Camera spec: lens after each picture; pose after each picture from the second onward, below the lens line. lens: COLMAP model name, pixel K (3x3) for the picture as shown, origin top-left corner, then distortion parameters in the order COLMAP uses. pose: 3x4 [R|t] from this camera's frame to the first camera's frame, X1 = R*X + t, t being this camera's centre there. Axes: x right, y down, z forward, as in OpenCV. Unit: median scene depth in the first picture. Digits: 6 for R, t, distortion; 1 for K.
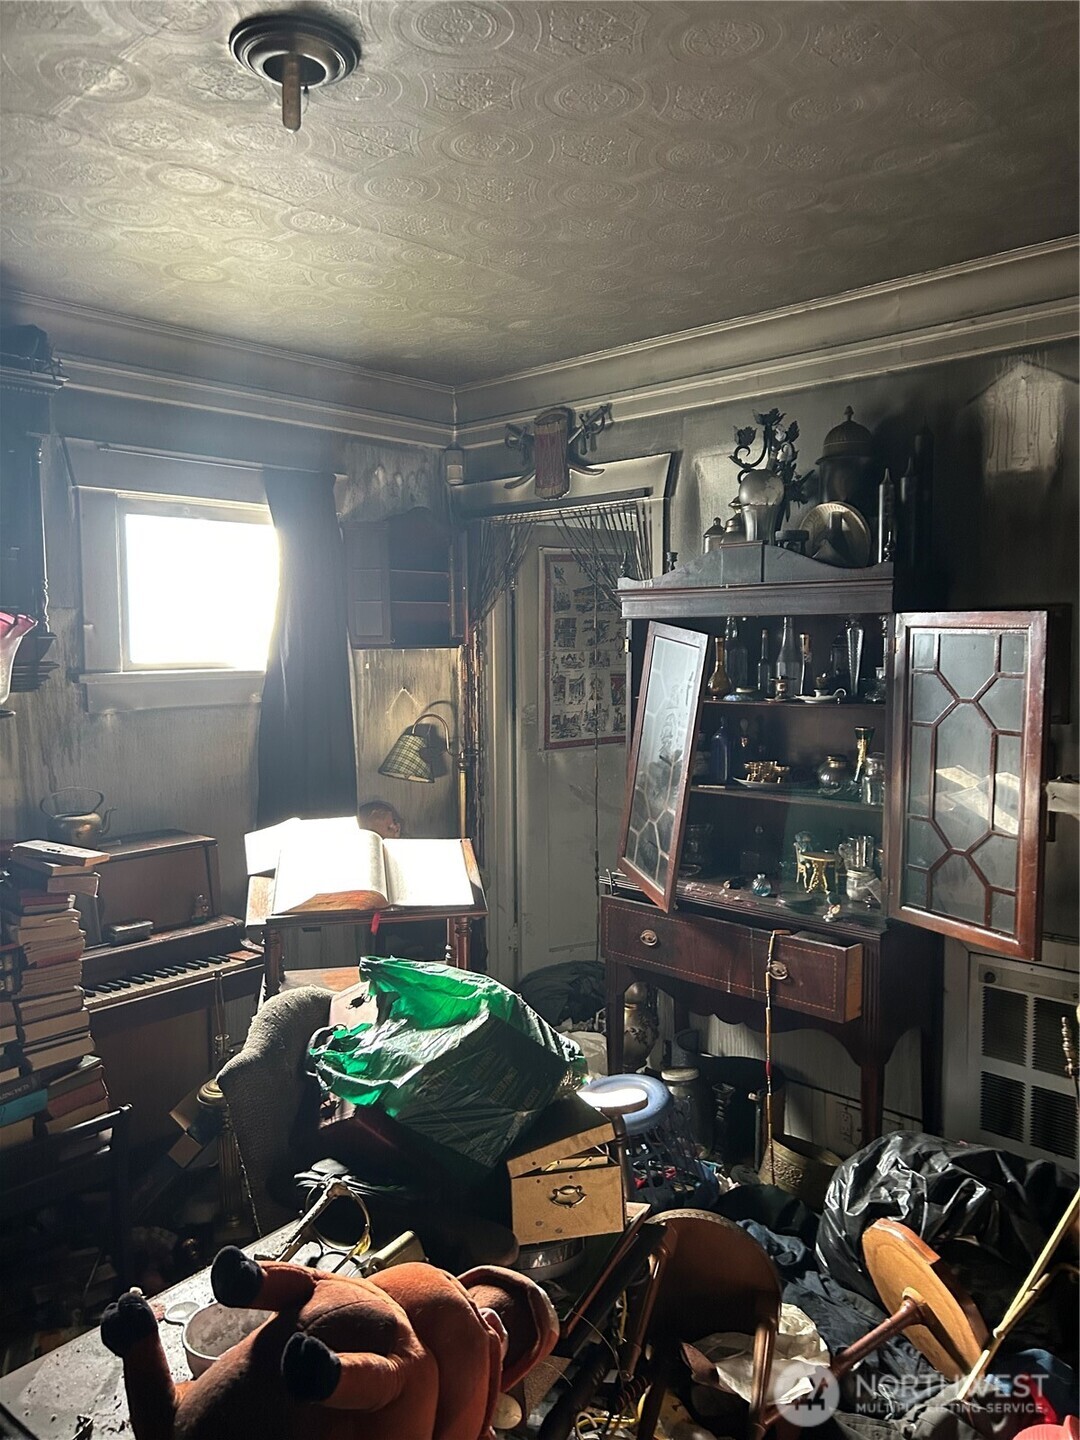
lens RADIAL K [[1110.1, 0, 540.0], [0, 1110.1, 720.0], [0, 0, 1]] dist [0.054503, -0.061913]
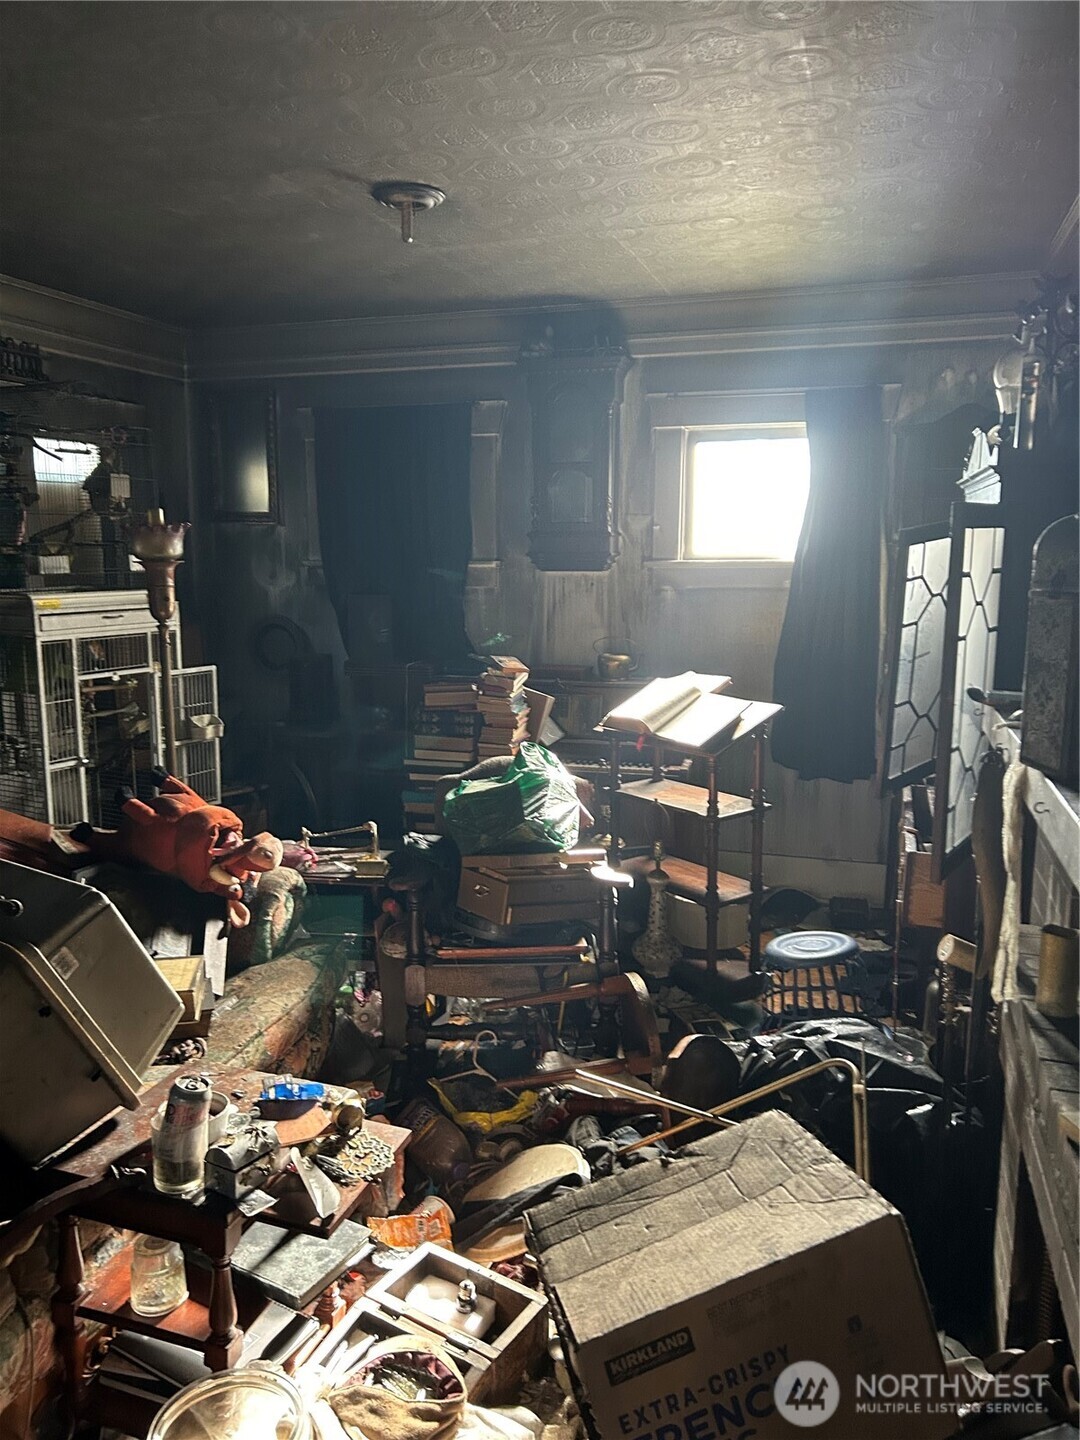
lens RADIAL K [[1110.1, 0, 540.0], [0, 1110.1, 720.0], [0, 0, 1]] dist [0.054503, -0.061913]
pose [[0.427372, 0.142080, -0.892842, 0.757956], [-0.067970, 0.989828, 0.124979, -0.006142], [0.901517, 0.007274, 0.432682, 0.223672]]
